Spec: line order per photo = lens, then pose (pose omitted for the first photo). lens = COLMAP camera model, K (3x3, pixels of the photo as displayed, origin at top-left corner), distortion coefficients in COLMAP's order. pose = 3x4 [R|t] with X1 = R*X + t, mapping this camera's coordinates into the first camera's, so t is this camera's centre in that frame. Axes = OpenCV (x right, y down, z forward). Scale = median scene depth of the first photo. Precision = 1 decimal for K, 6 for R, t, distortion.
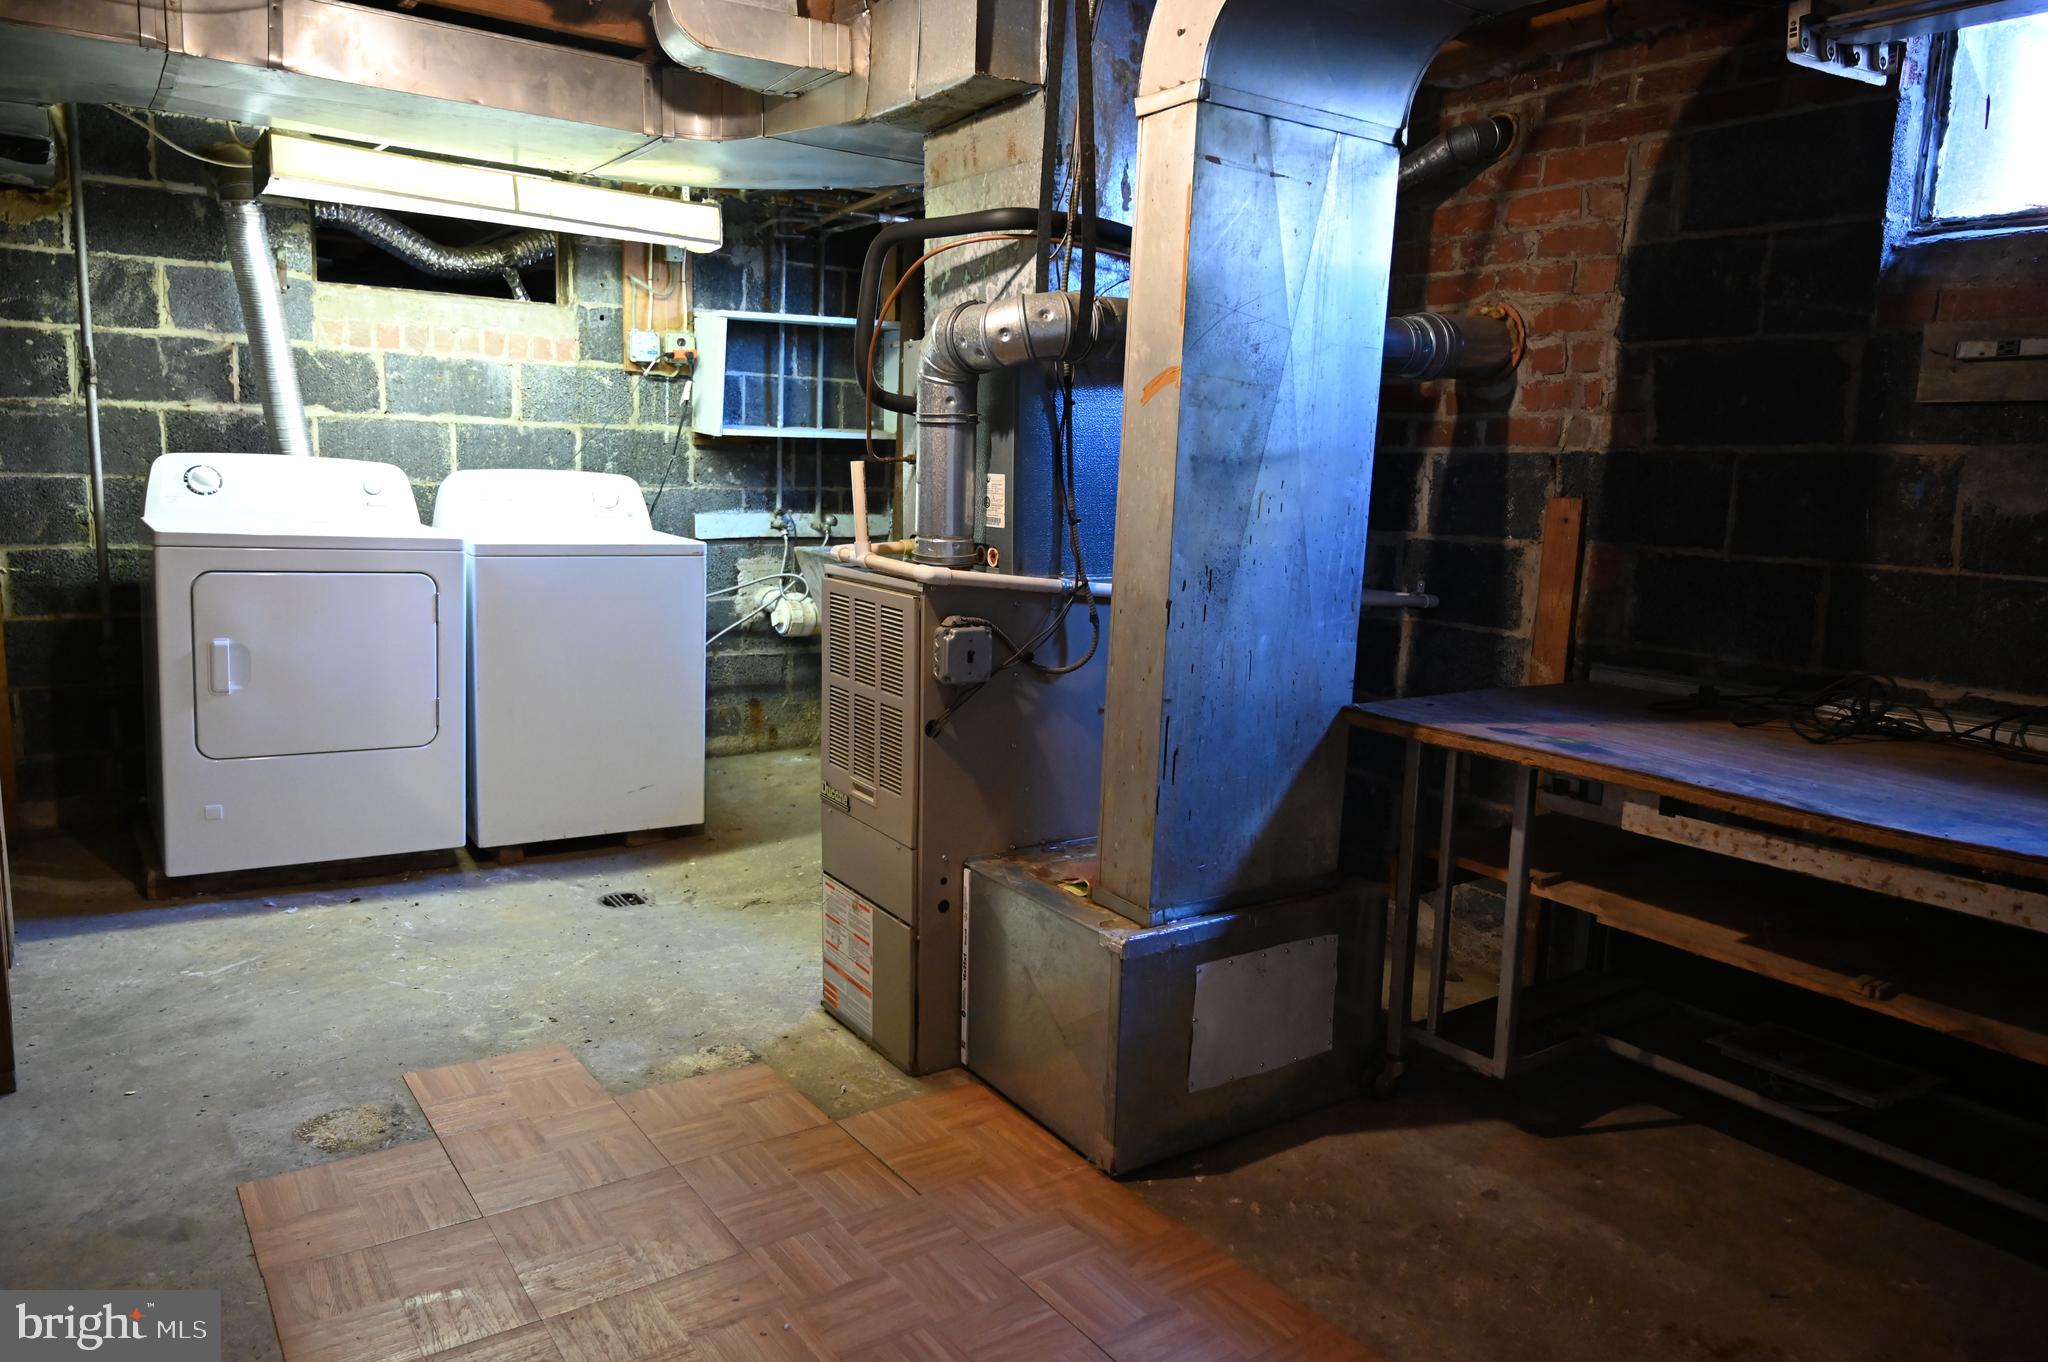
lens RADIAL K [[1376.5, 0, 1024.0], [0, 1376.5, 681.0], [0, 0, 1]] dist [-0.004378, -0.000368]
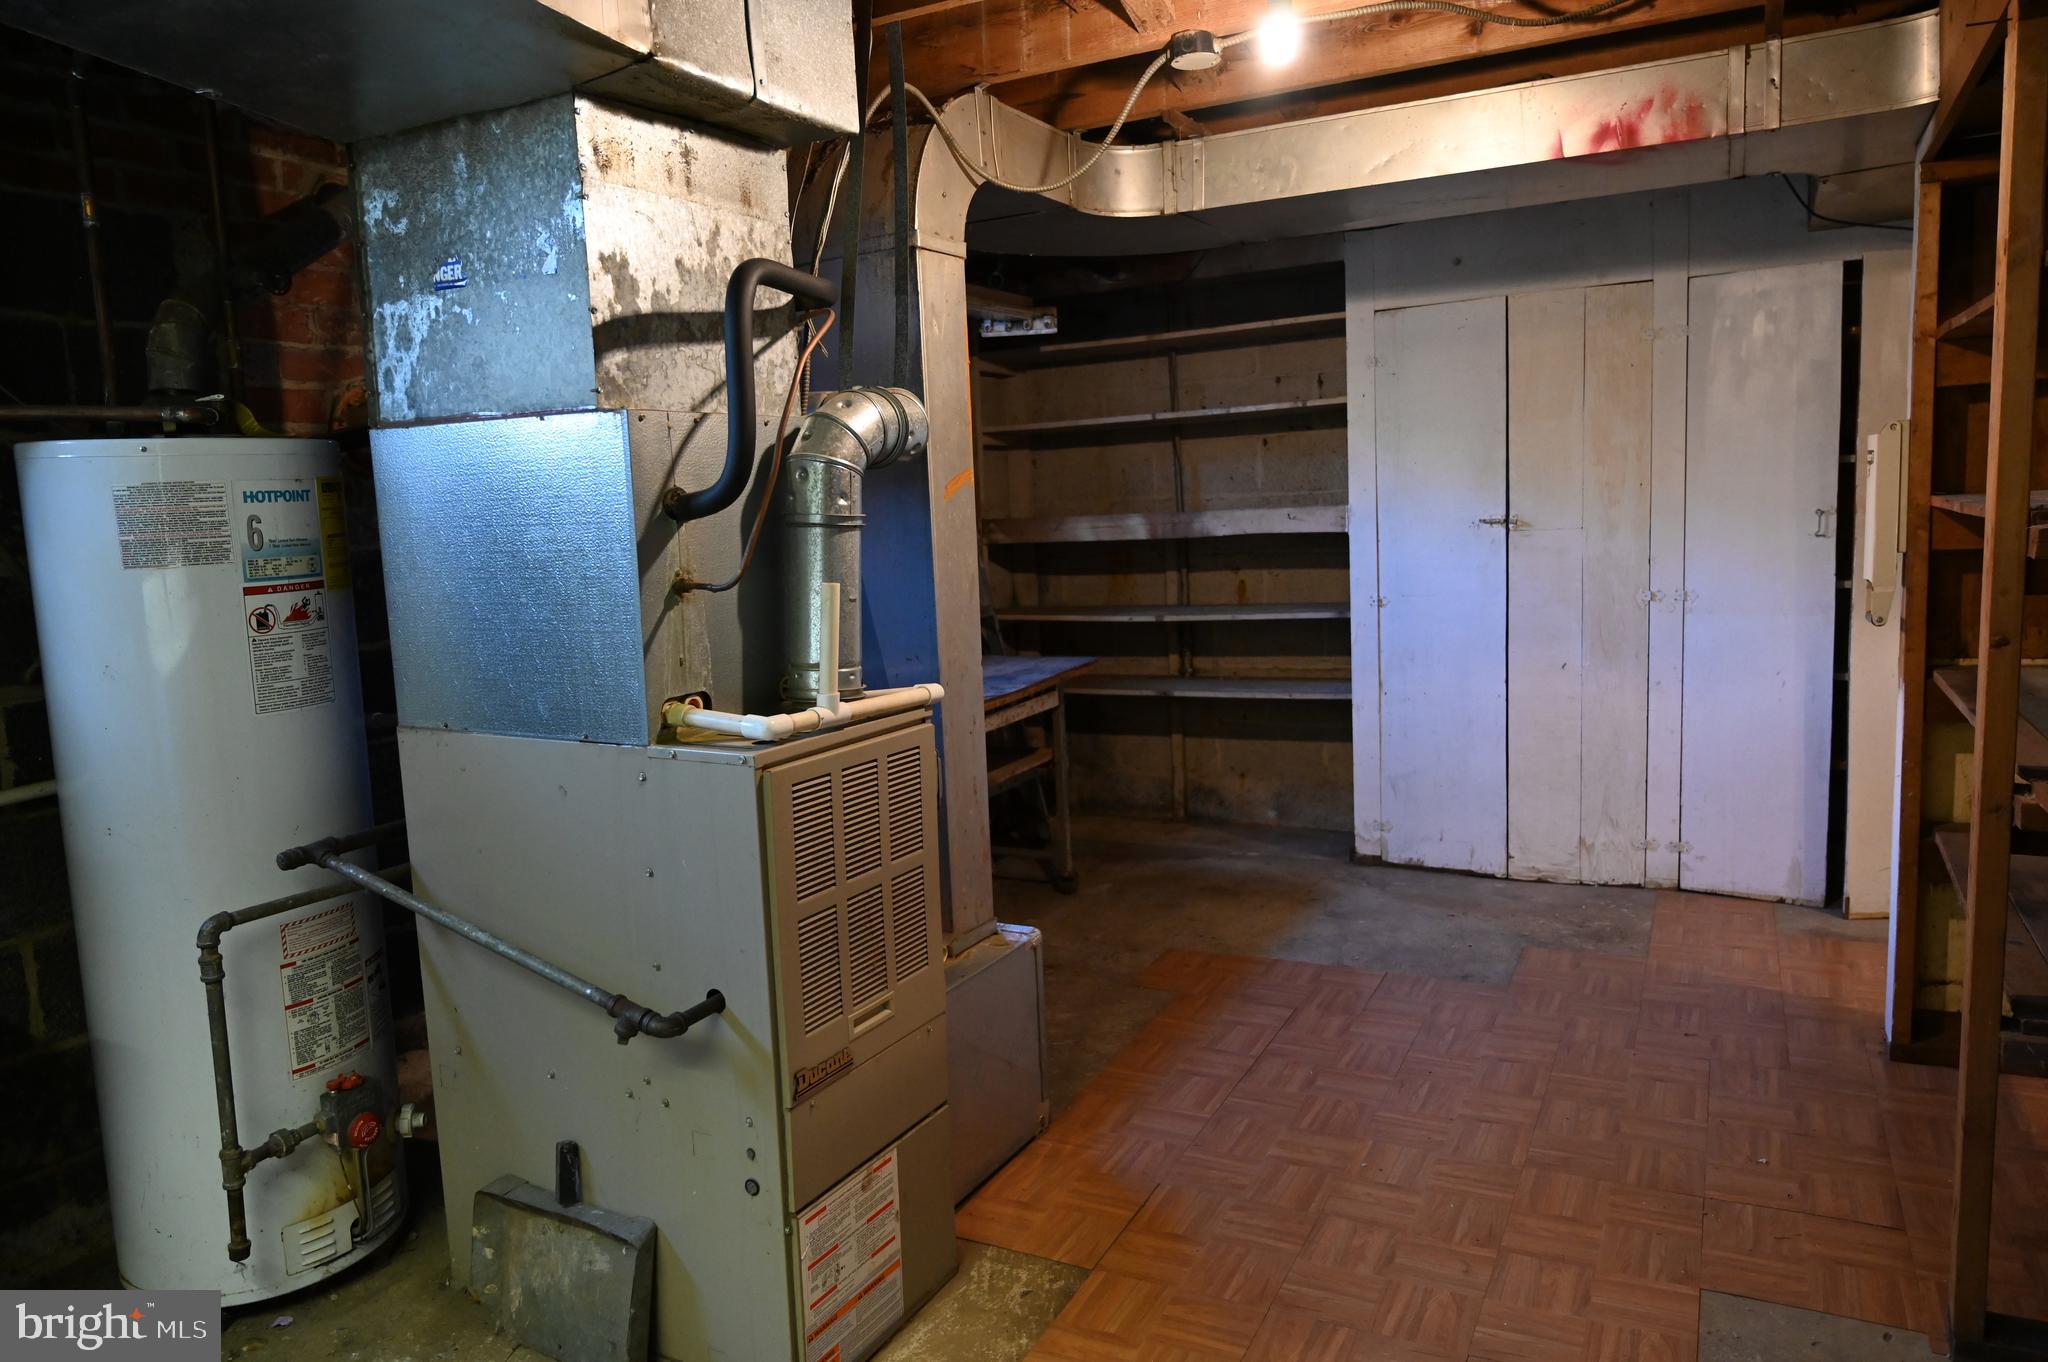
lens RADIAL K [[1376.5, 0, 1024.0], [0, 1376.5, 681.0], [0, 0, 1]] dist [-0.004378, -0.000368]
pose [[-0.471785, -0.124742, 0.872845, -0.838982], [0.168558, 0.958924, 0.228152, -0.267737], [-0.865452, 0.254764, -0.431380, 1.283479]]
